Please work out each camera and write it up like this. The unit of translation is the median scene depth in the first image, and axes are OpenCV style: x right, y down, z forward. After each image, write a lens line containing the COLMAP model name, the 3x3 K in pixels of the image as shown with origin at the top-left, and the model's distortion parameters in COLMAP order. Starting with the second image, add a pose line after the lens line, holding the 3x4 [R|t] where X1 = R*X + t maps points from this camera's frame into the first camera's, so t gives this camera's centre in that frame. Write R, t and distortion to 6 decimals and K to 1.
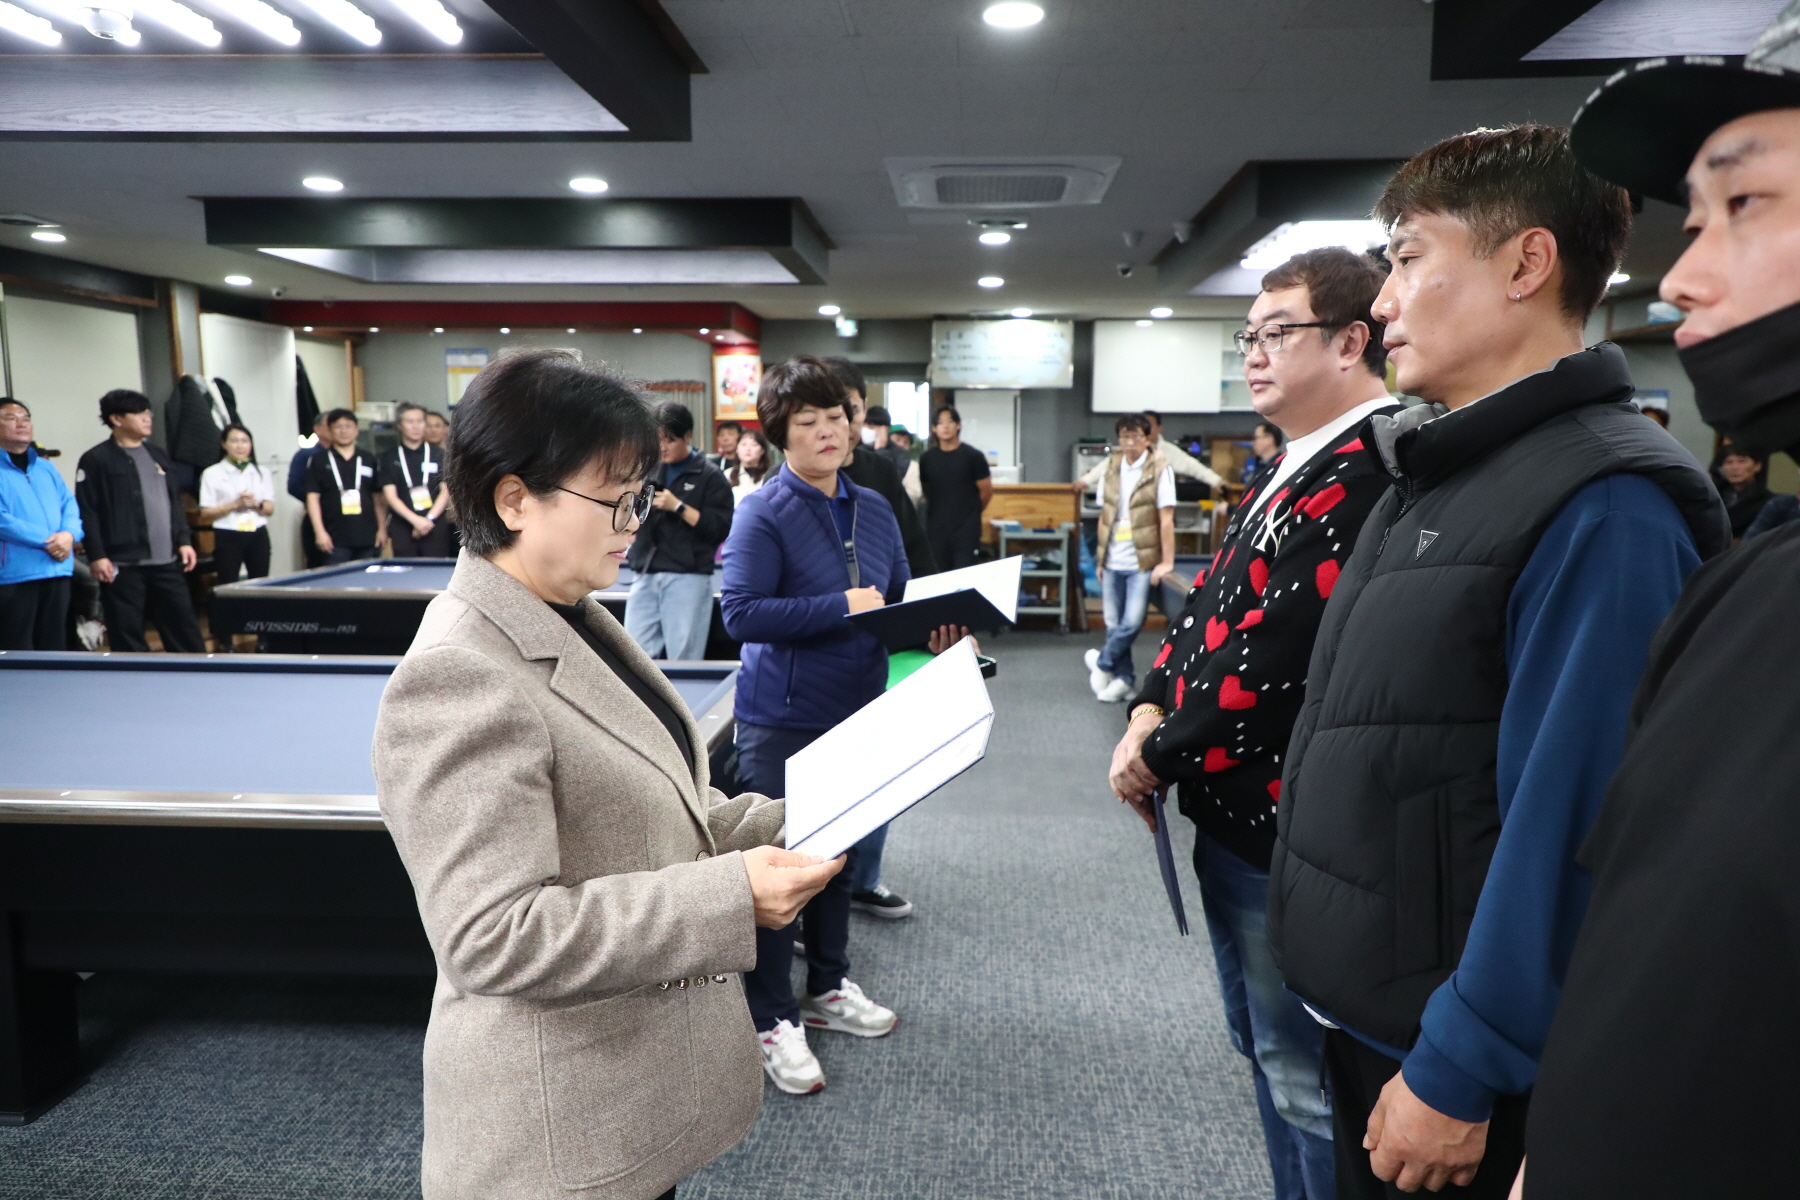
lens RADIAL K [[1258.0, 0, 907.6], [0, 1258.0, 601.9], [0, 0, 1]] dist [0.004783, 0.005843]
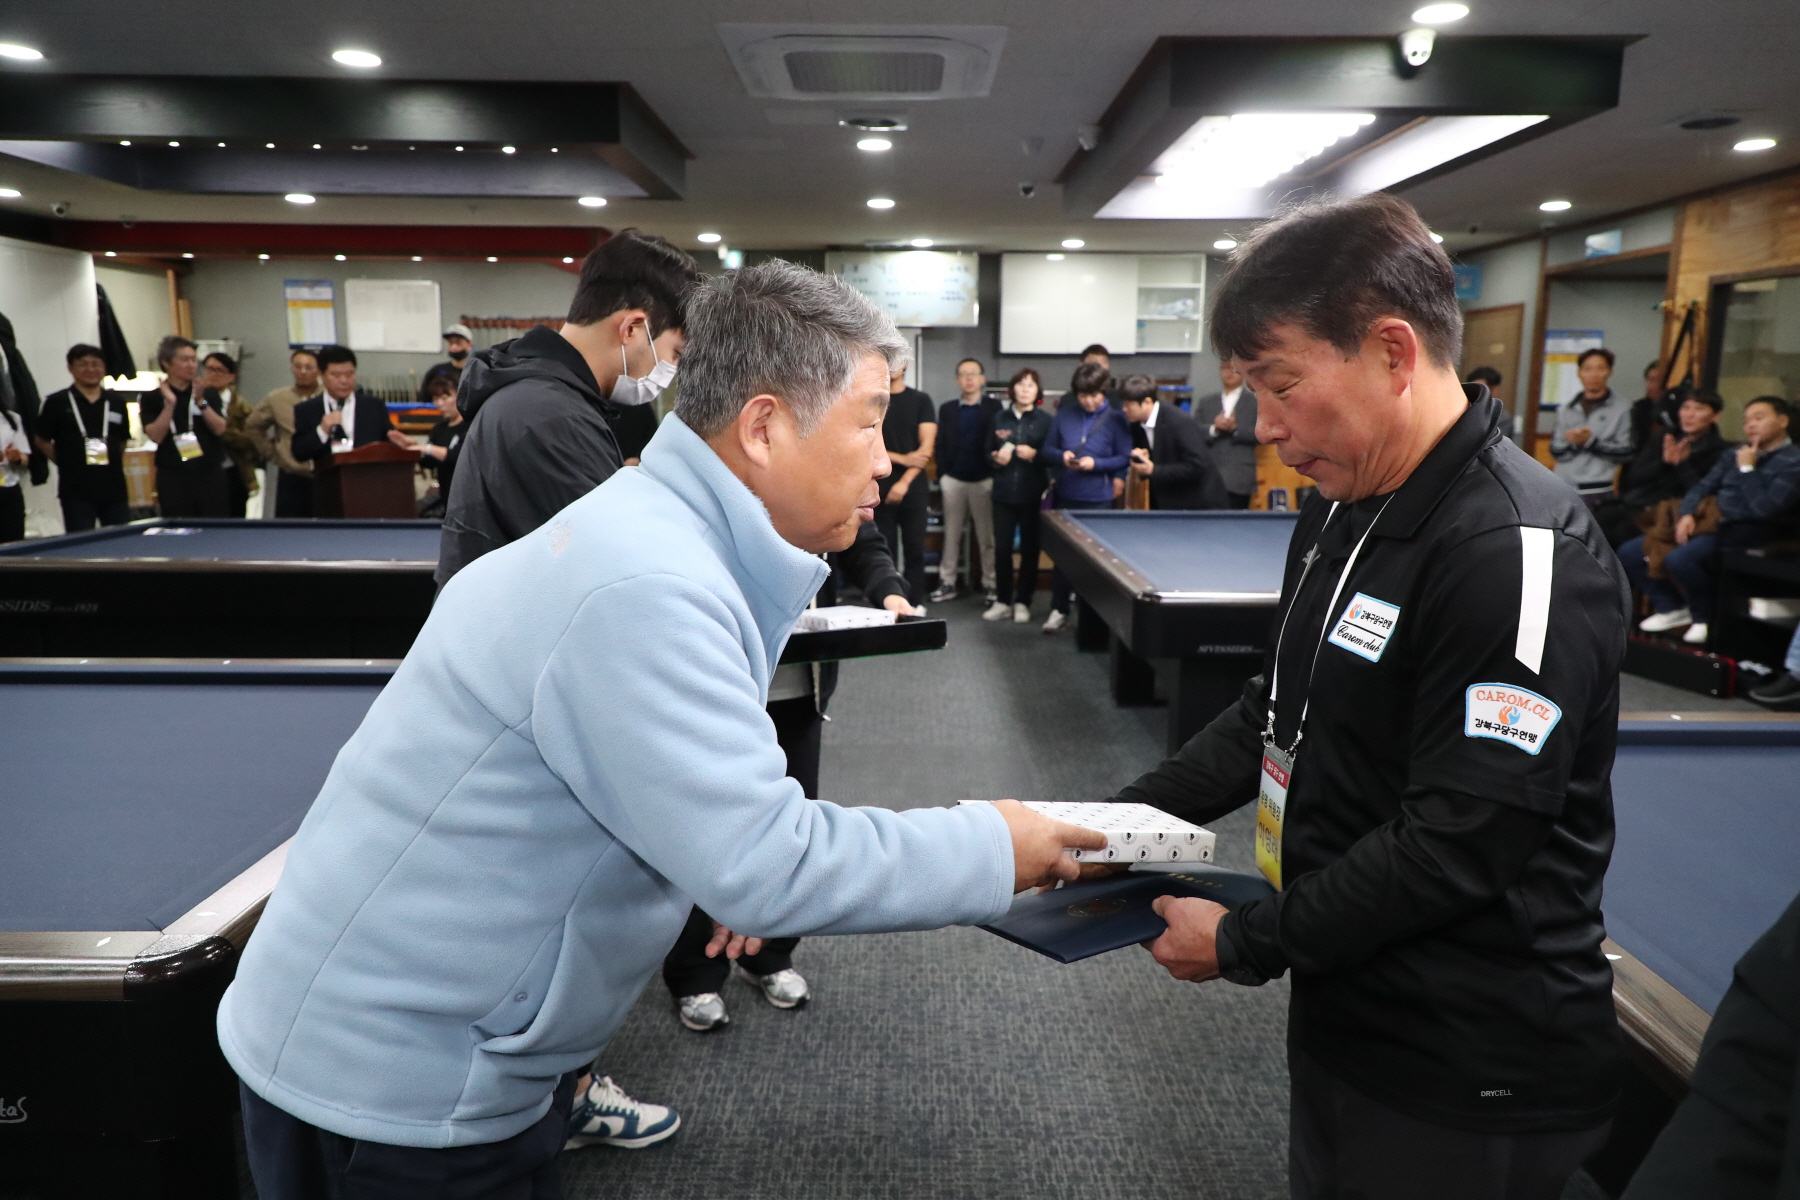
lens RADIAL K [[1258.0, 0, 915.3], [0, 1258.0, 589.3], [0, 0, 1]] dist [0.004783, 0.005843]
pose [[0.997922, -0.009101, 0.063783, 0.045121], [0.007125, 0.999490, 0.031127, -0.012353], [-0.064034, -0.030607, 0.997478, 0.143542]]
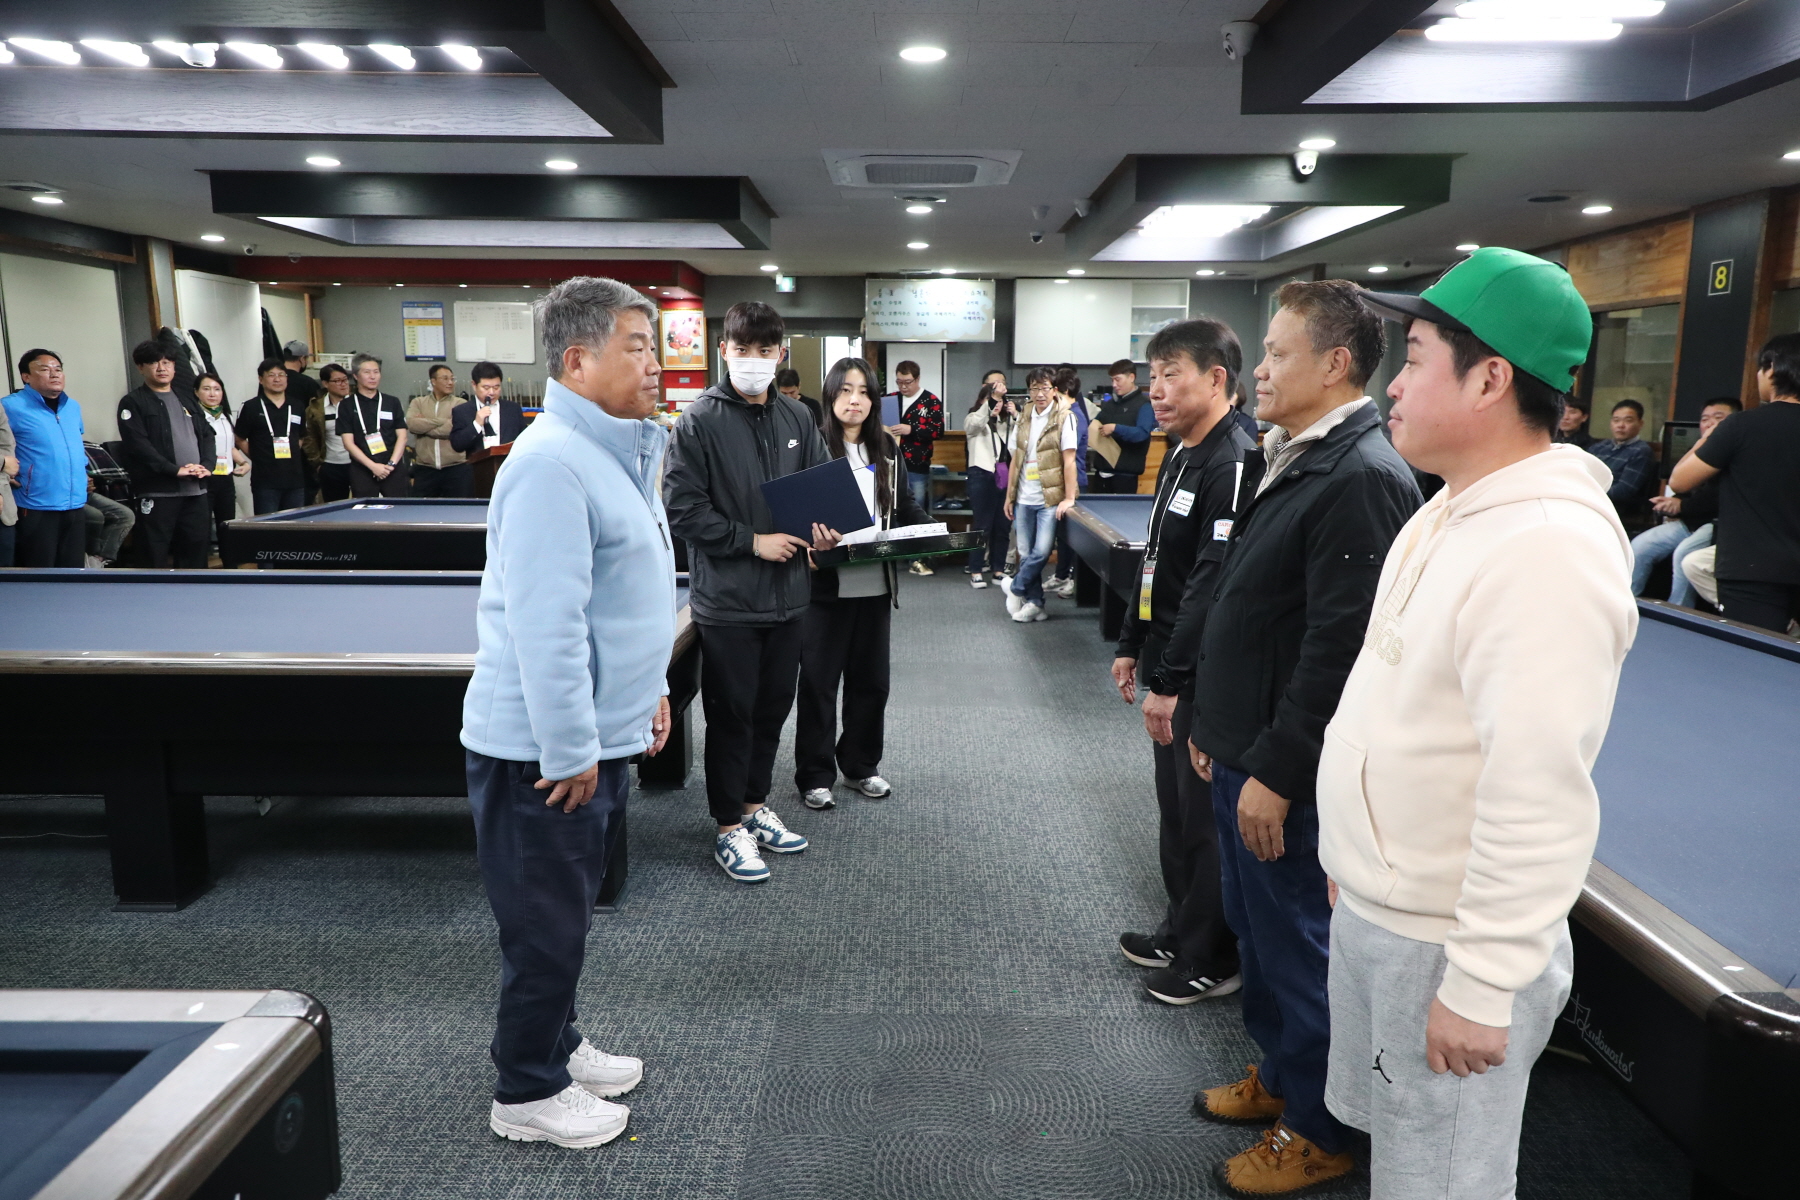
lens RADIAL K [[1258.0, 0, 906.2], [0, 1258.0, 602.4], [0, 0, 1]] dist [0.004783, 0.005843]
pose [[0.998793, -0.006975, 0.048620, 0.000396], [0.005054, 0.999205, 0.039541, 0.019879], [-0.048857, -0.039248, 0.998034, -0.158212]]
